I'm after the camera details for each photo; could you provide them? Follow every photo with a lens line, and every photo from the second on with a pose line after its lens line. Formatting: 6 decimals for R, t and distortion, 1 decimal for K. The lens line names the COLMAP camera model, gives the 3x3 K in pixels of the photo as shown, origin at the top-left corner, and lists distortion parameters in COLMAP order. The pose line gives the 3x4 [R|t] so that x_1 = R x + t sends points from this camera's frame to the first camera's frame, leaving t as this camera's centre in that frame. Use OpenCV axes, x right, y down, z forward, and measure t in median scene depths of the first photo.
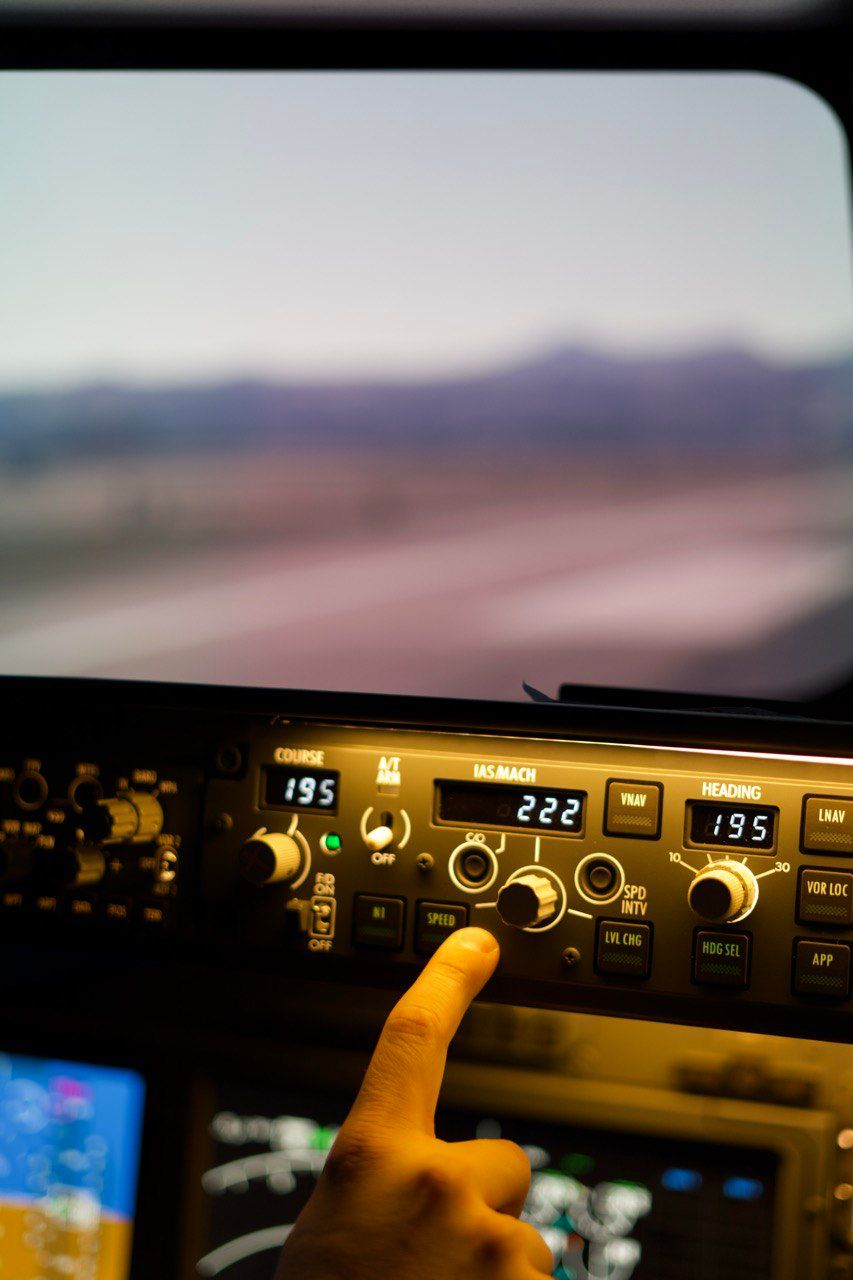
lens RADIAL K [[1934.7, 0, 426.5], [0, 1934.7, 640.0], [0, 0, 1]] dist [-0.109148, 0.593713]
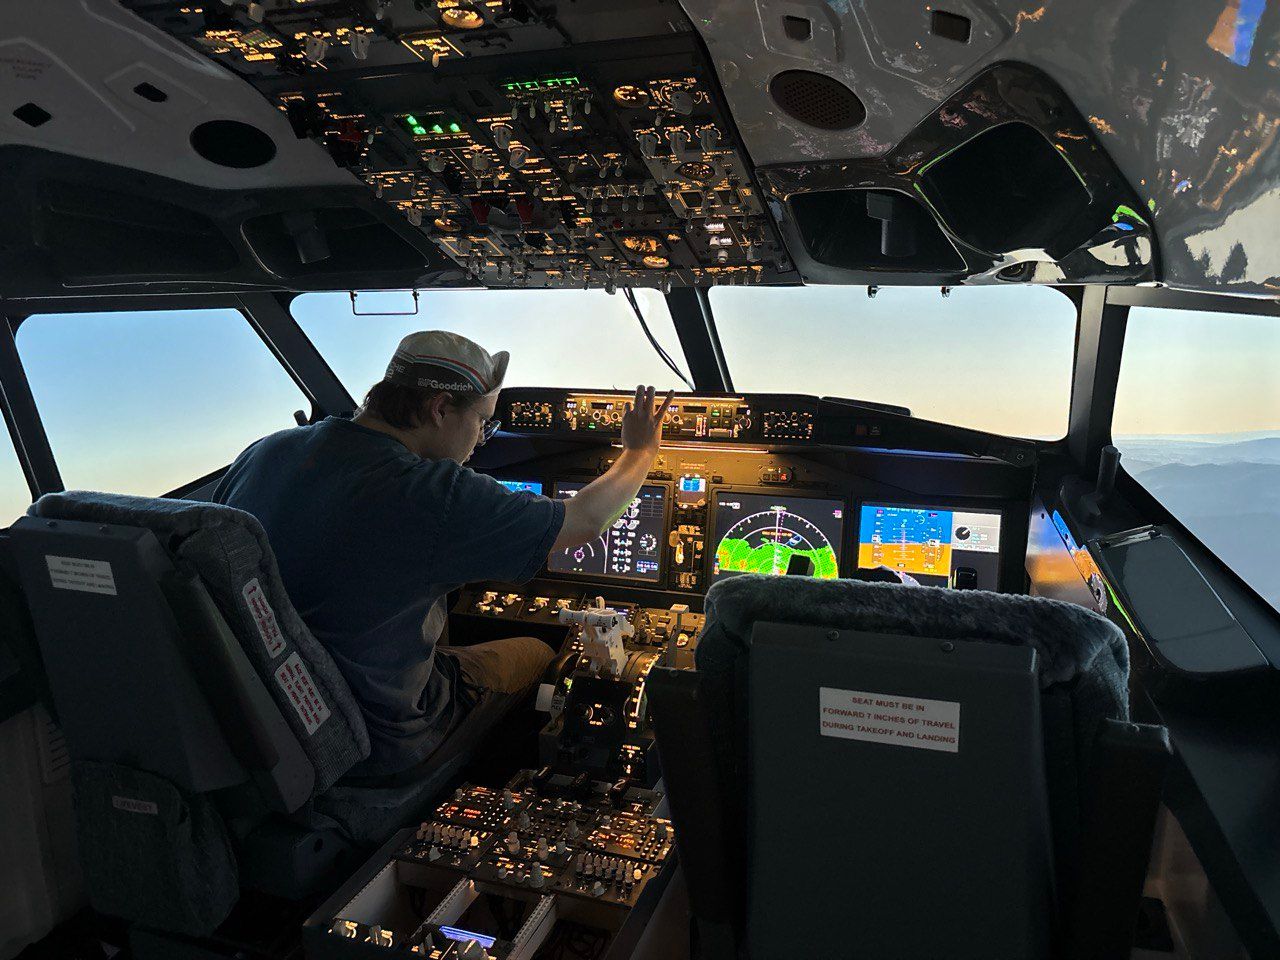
lens RADIAL K [[916.0, 0, 661.1], [0, 916.0, 484.8], [0, 0, 1]] dist [0.038405, -0.002504]
pose [[0.999987, 0.004220, 0.002716, 0.232988], [-0.004282, 0.999724, 0.023121, 0.276572], [-0.002617, -0.023132, 0.999729, -2.099921]]
